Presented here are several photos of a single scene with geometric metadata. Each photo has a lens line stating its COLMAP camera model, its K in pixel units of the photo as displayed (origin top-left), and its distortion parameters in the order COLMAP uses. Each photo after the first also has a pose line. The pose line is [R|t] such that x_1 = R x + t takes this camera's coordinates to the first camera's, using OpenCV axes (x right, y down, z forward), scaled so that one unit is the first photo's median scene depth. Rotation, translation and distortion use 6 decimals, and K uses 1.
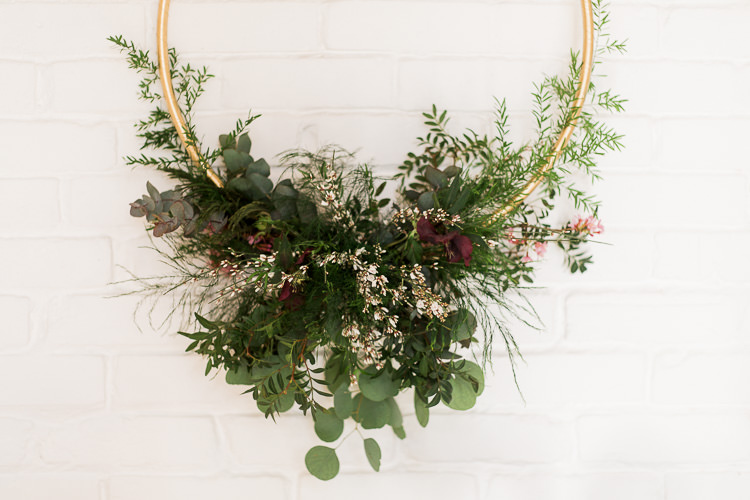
lens RADIAL K [[1301.9, 0, 376.7], [0, 1301.9, 249.4], [0, 0, 1]] dist [0.045576, 0.000000]
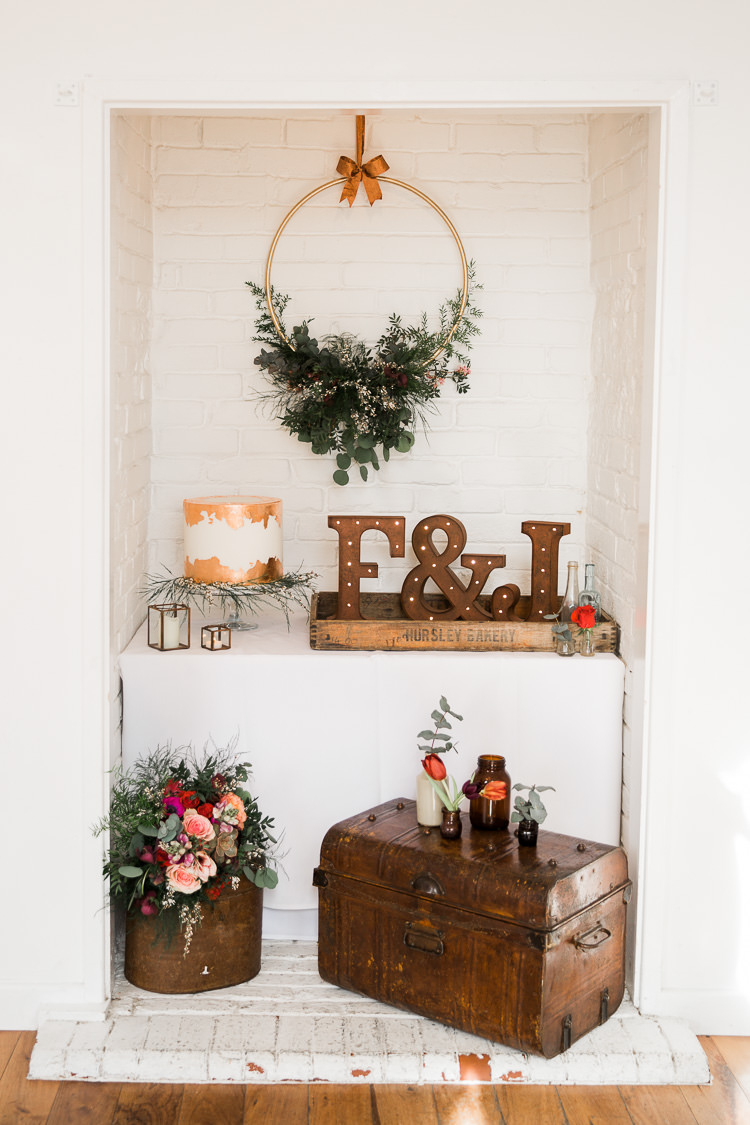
lens RADIAL K [[1952.8, 0, 373.2], [0, 1952.8, 558.6], [0, 0, 1]] dist [0.045576, 0.000000]
pose [[0.999961, 0.008809, 0.000462, 0.012259], [-0.008819, 0.997291, 0.073023, 0.057988], [0.000183, -0.073024, 0.997330, -2.271864]]
